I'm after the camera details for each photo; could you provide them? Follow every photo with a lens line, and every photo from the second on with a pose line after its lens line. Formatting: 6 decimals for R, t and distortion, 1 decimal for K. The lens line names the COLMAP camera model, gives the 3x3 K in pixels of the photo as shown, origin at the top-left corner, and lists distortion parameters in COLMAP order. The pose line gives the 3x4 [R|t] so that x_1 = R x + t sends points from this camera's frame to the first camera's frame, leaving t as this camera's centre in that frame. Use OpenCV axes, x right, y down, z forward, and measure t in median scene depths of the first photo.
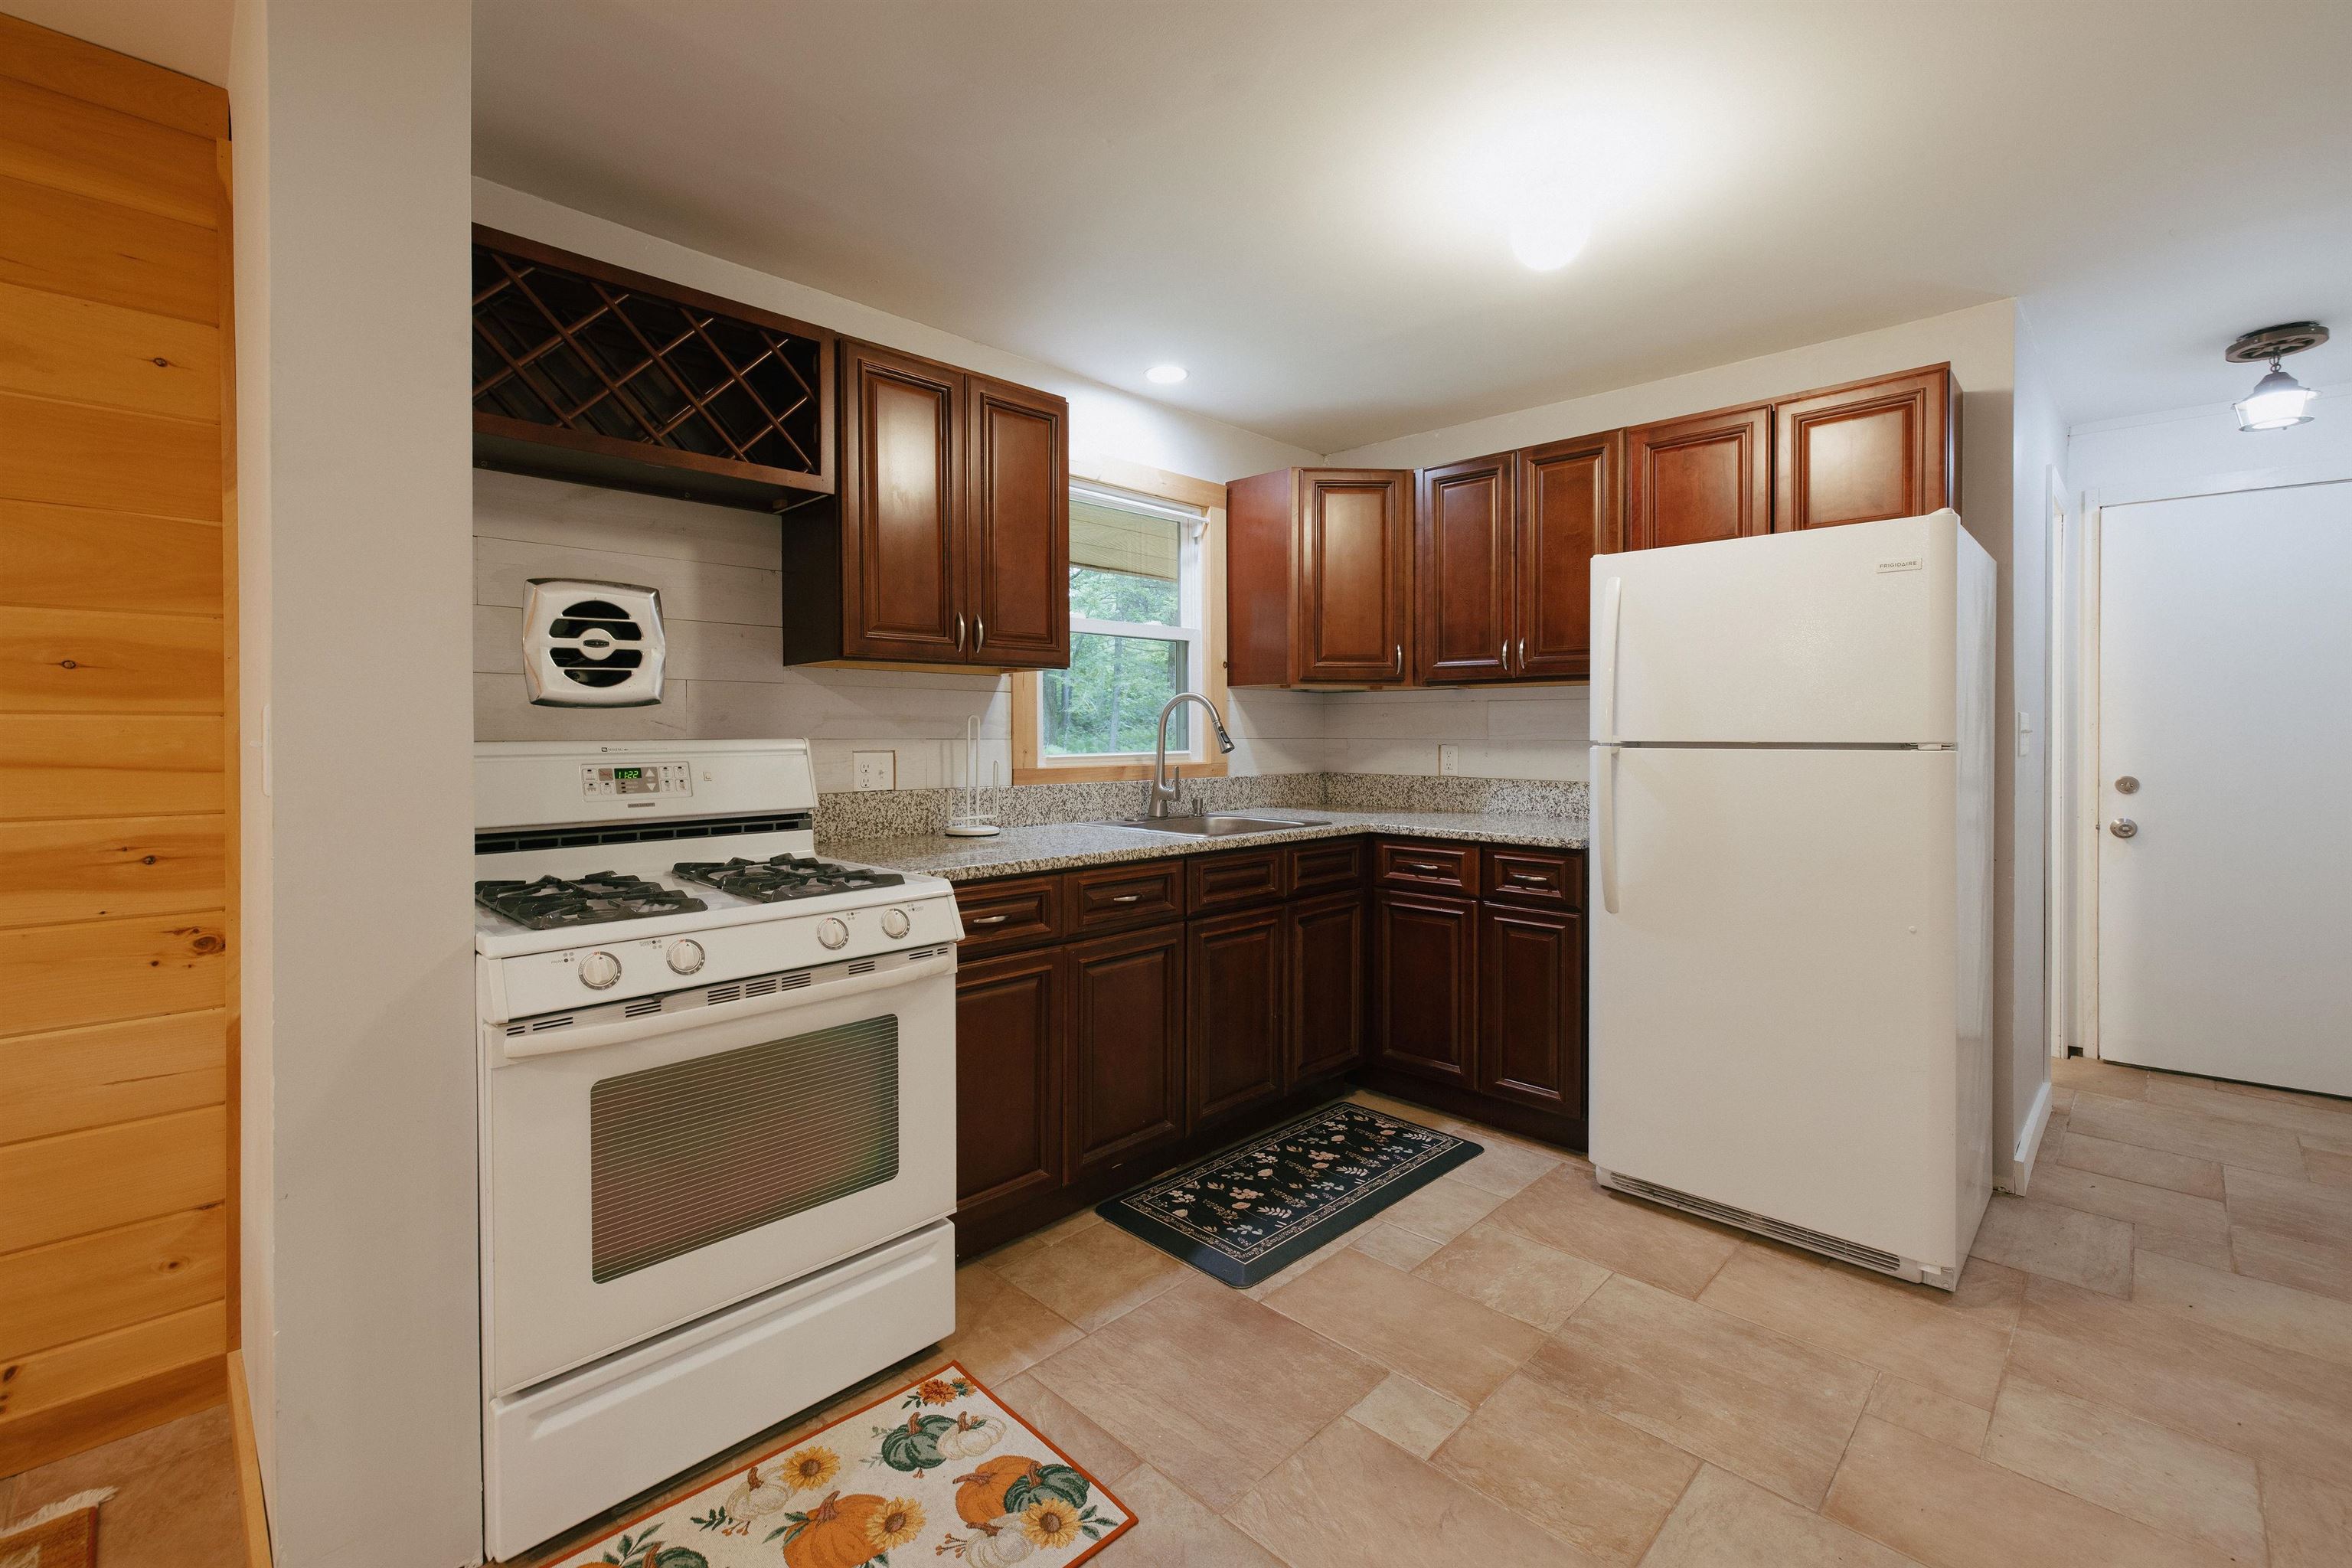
lens RADIAL K [[991.3, 0, 1187.8], [0, 991.3, 737.3], [0, 0, 1]] dist [0.004077, -0.000779]
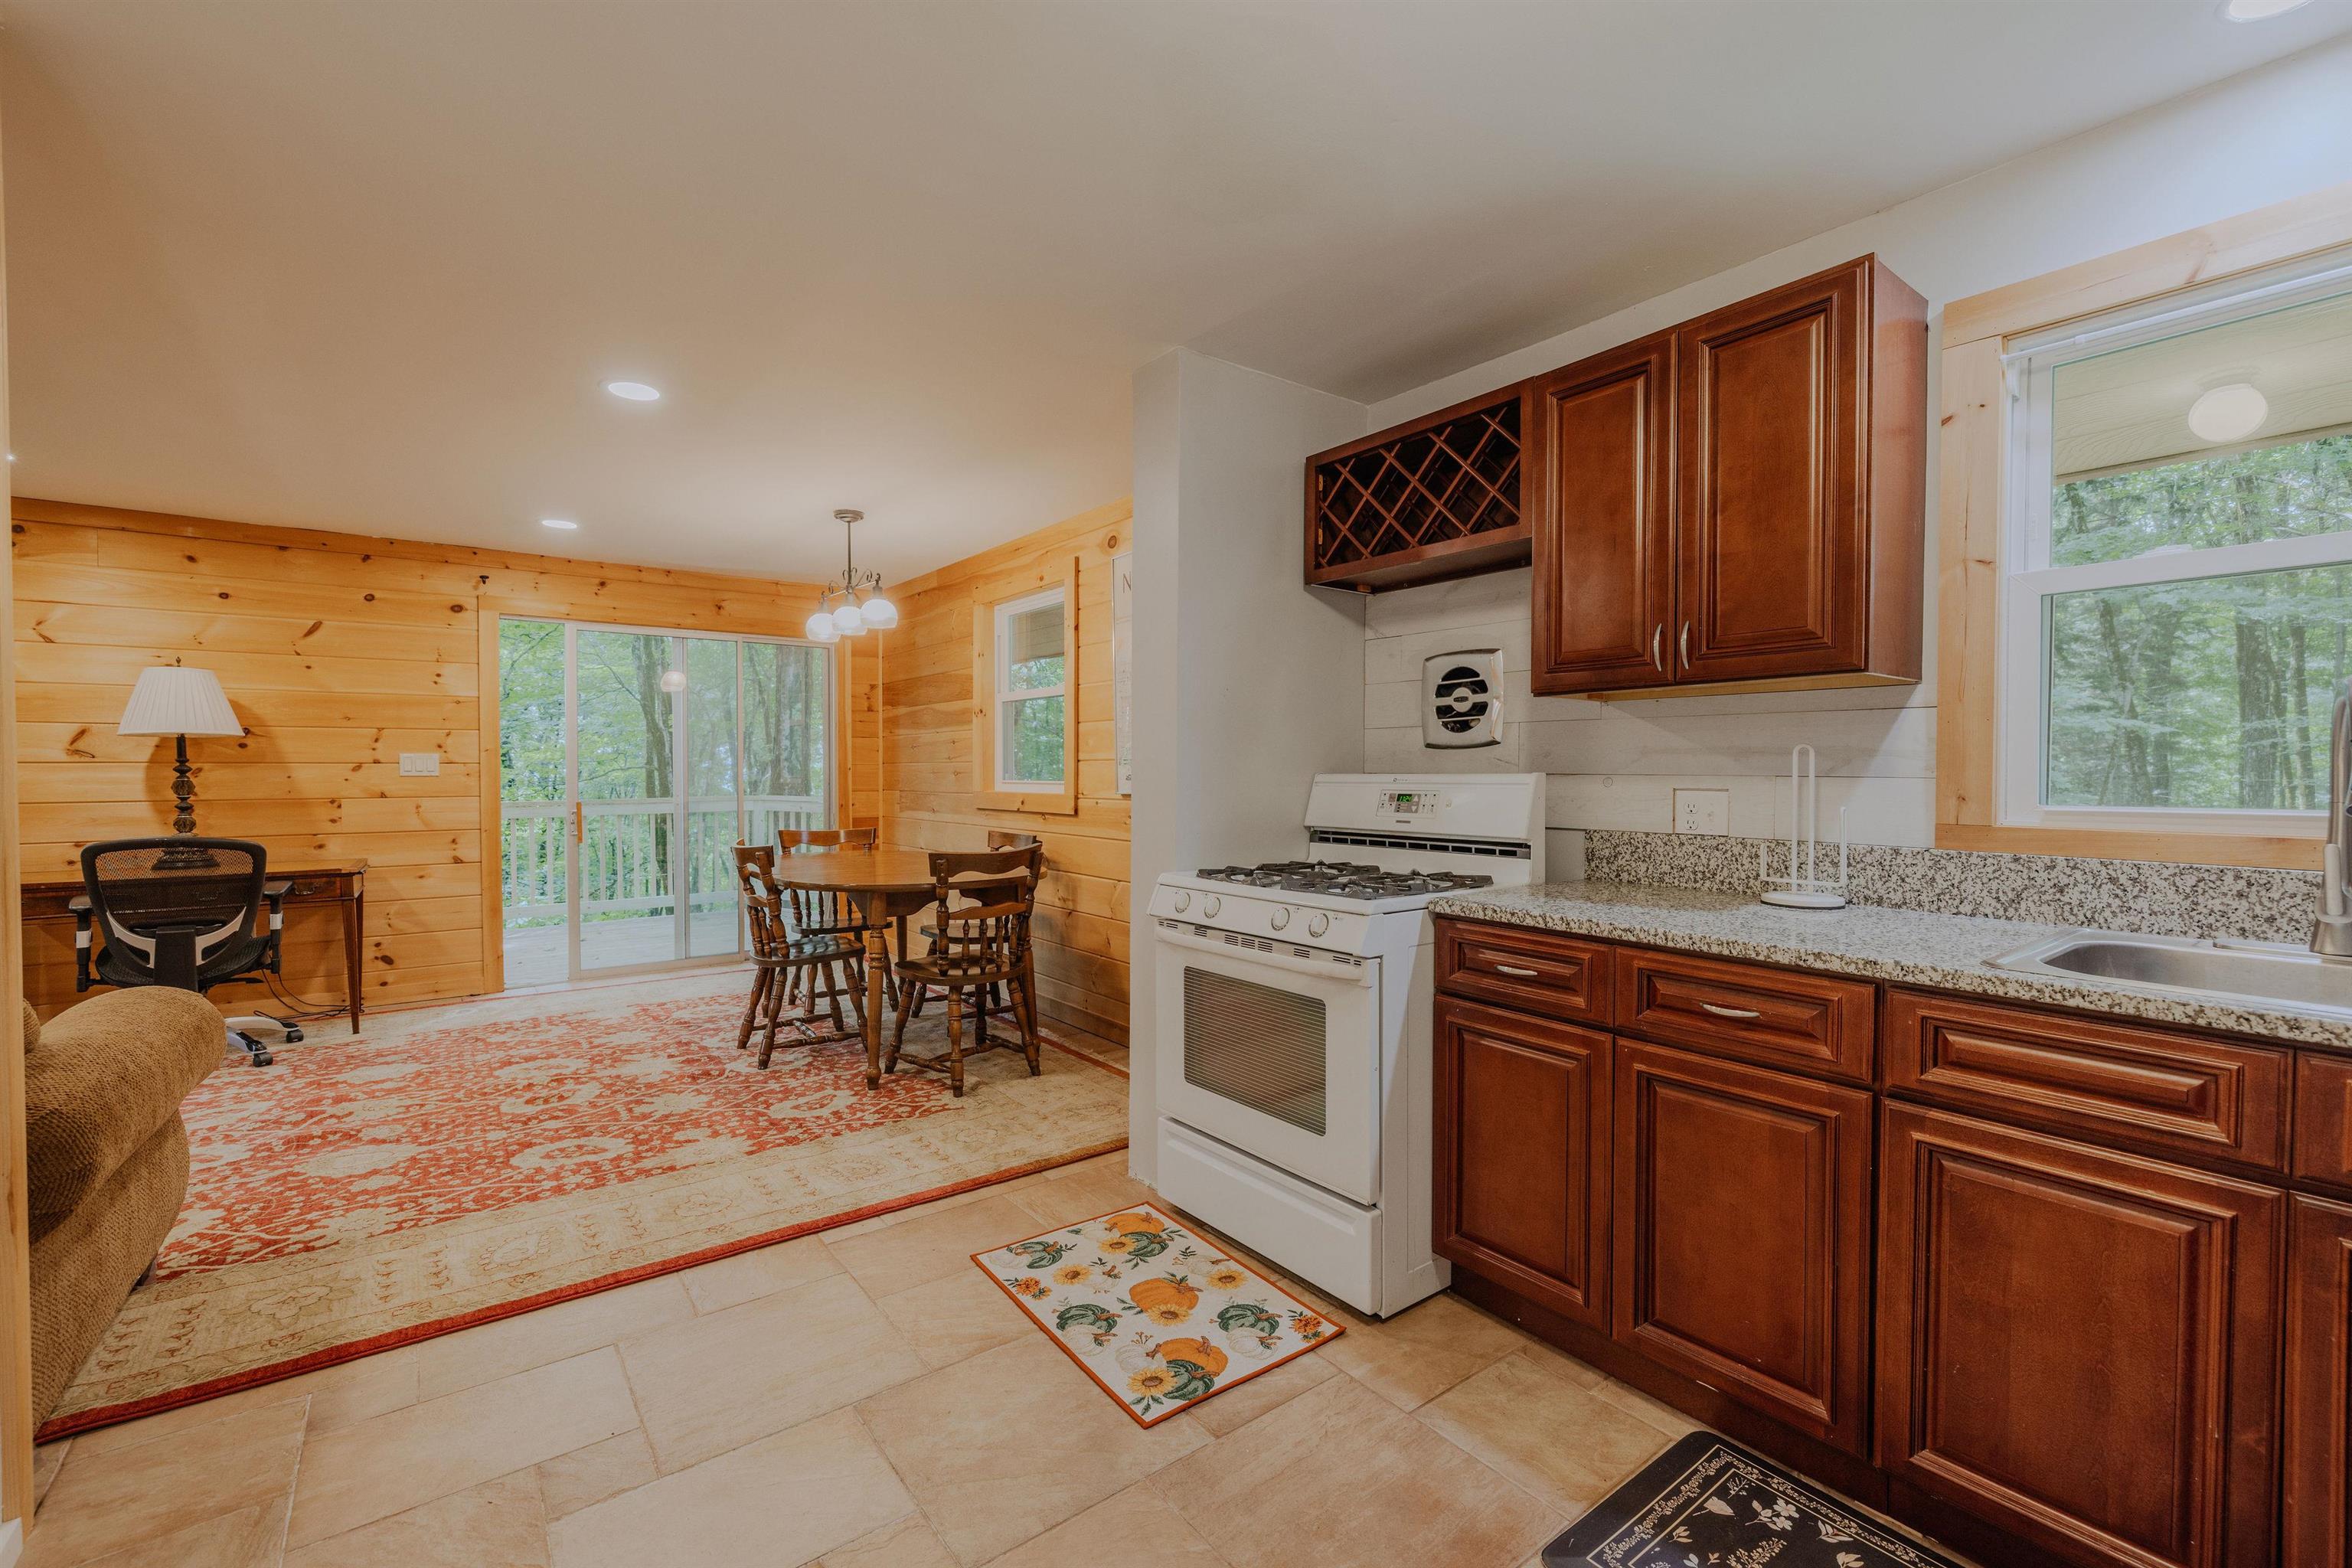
lens RADIAL K [[991.3, 0, 1163.7], [0, 991.3, 786.7], [0, 0, 1]] dist [0.004077, -0.000779]
pose [[-0.149560, 0.016693, -0.988612, 0.760062], [-0.007585, 0.999809, 0.018029, -0.000440], [0.988724, 0.010195, -0.149404, 0.817104]]
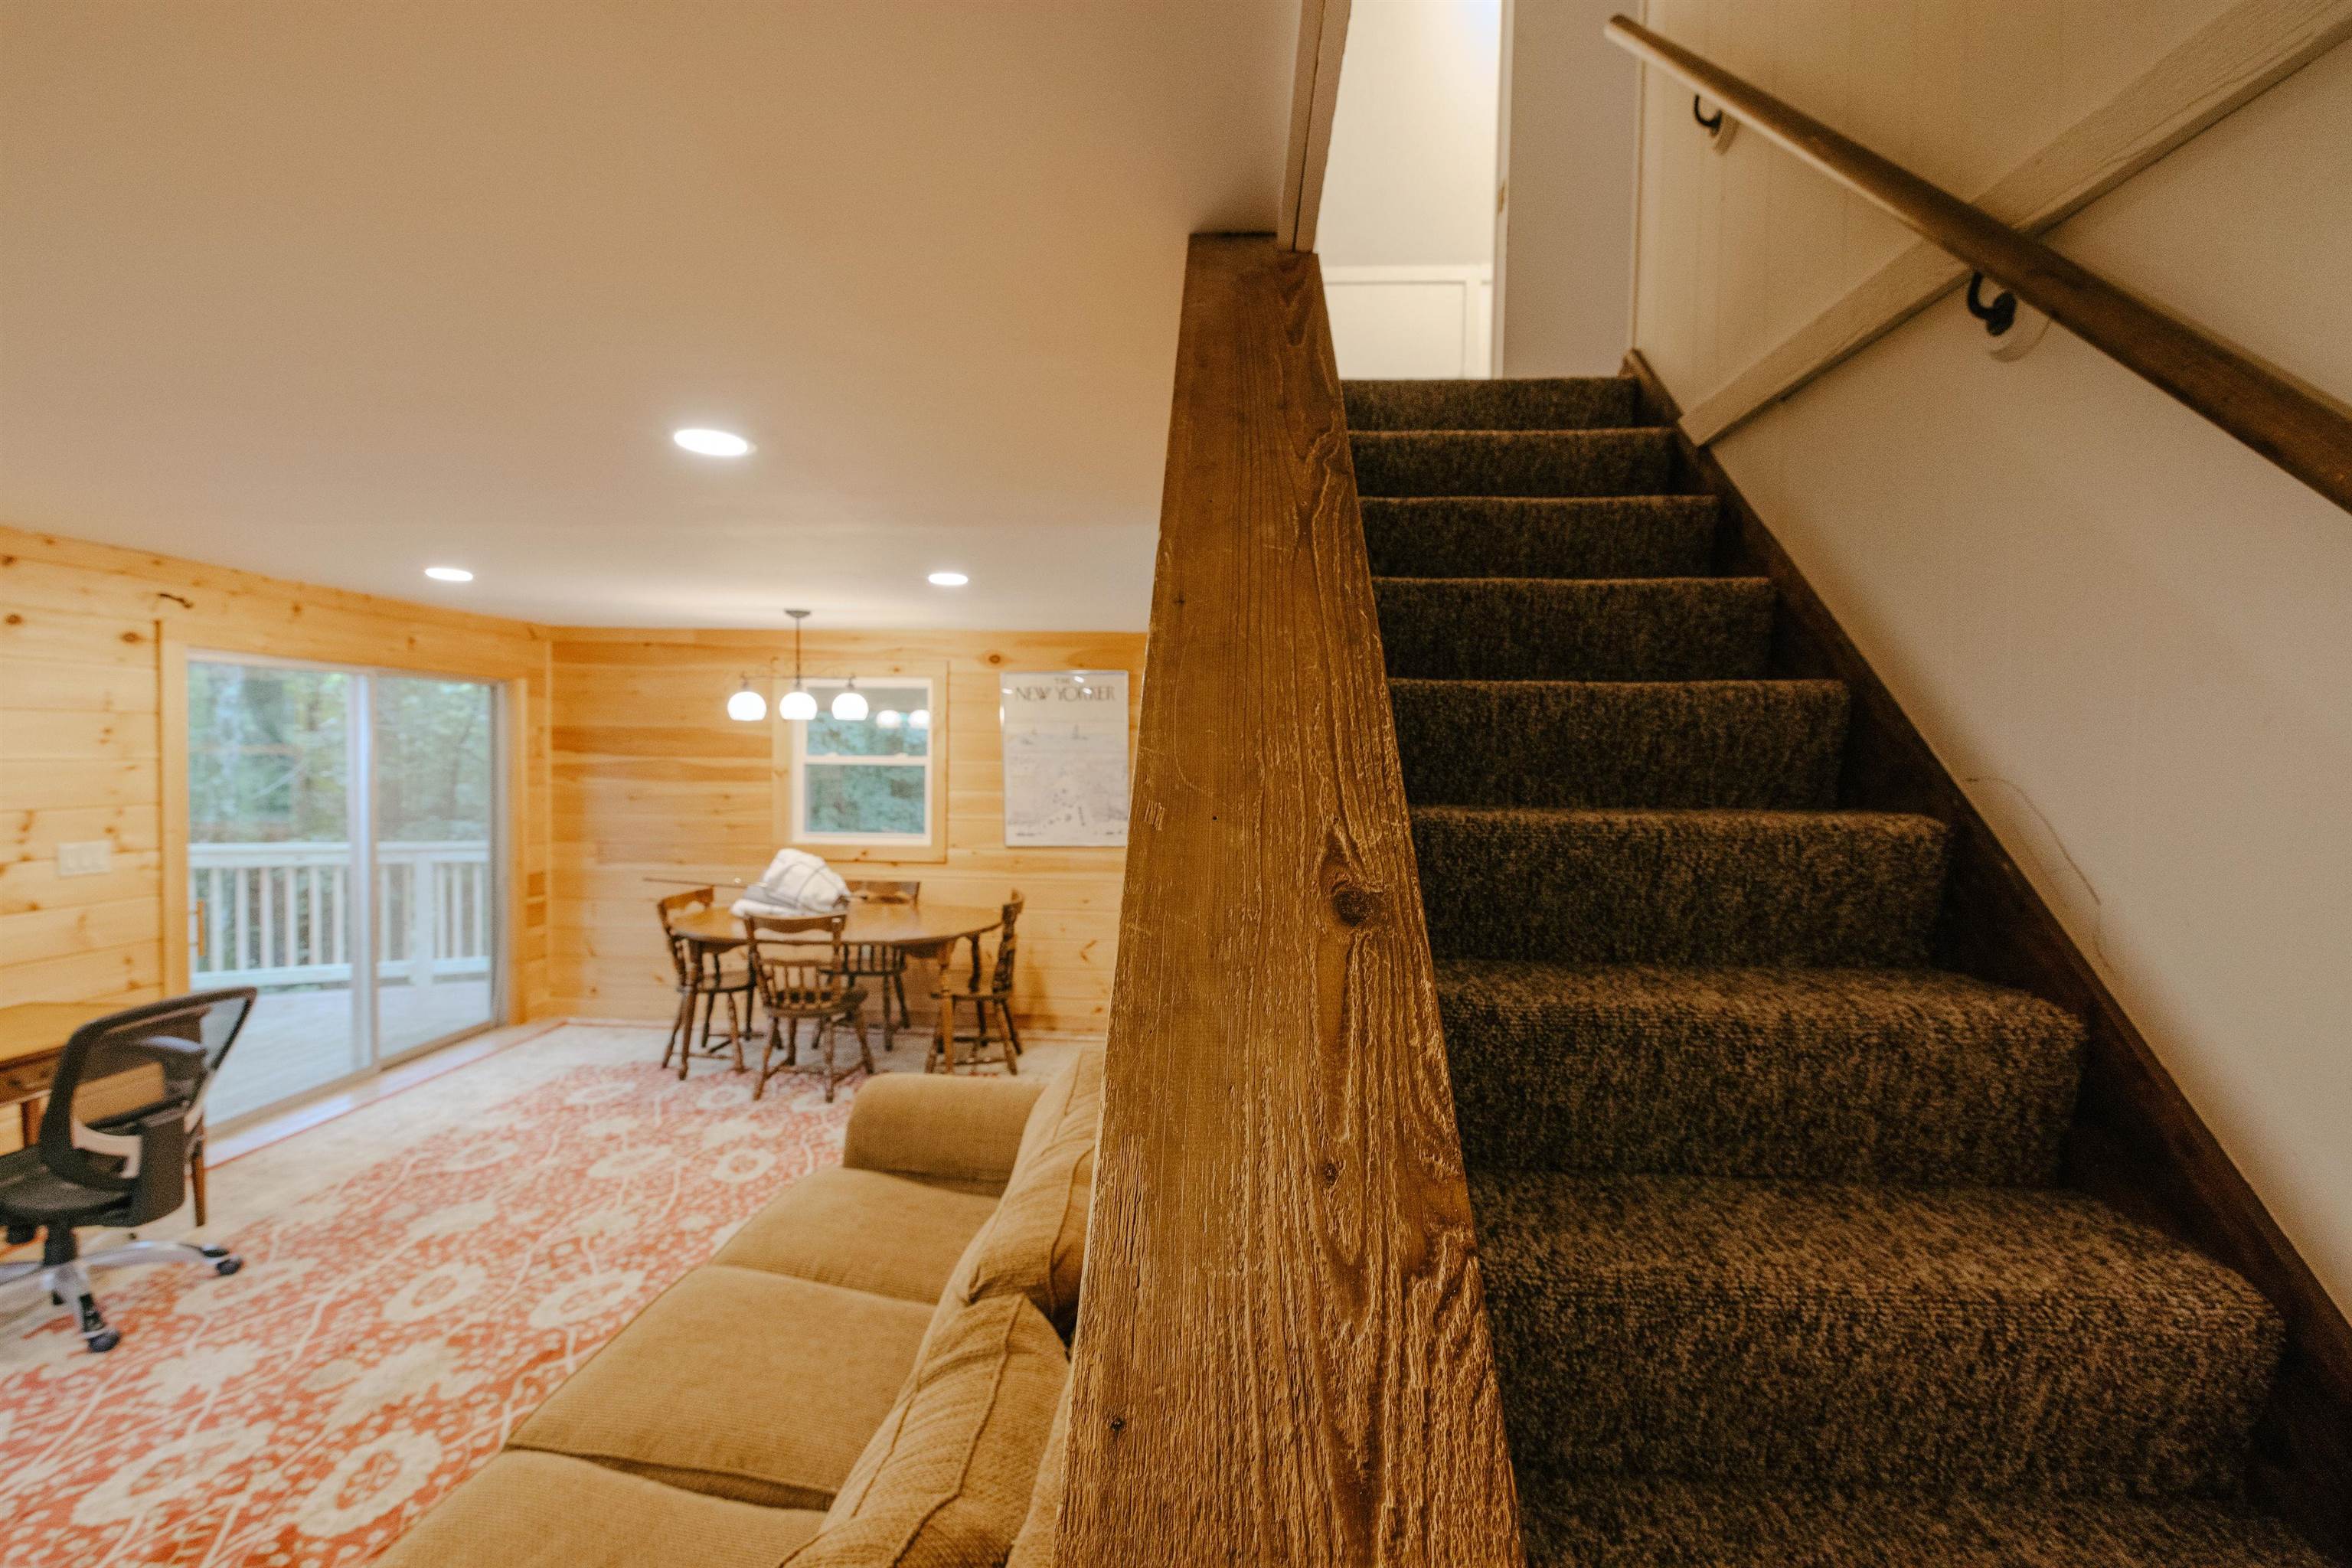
lens RADIAL K [[991.3, 0, 1168.0], [0, 991.3, 773.0], [0, 0, 1]] dist [0.004077, -0.000779]
pose [[0.664206, 0.024516, -0.747147, 1.127344], [-0.018575, 0.999695, 0.016289, -0.197659], [0.747319, 0.003059, 0.664459, -1.009200]]
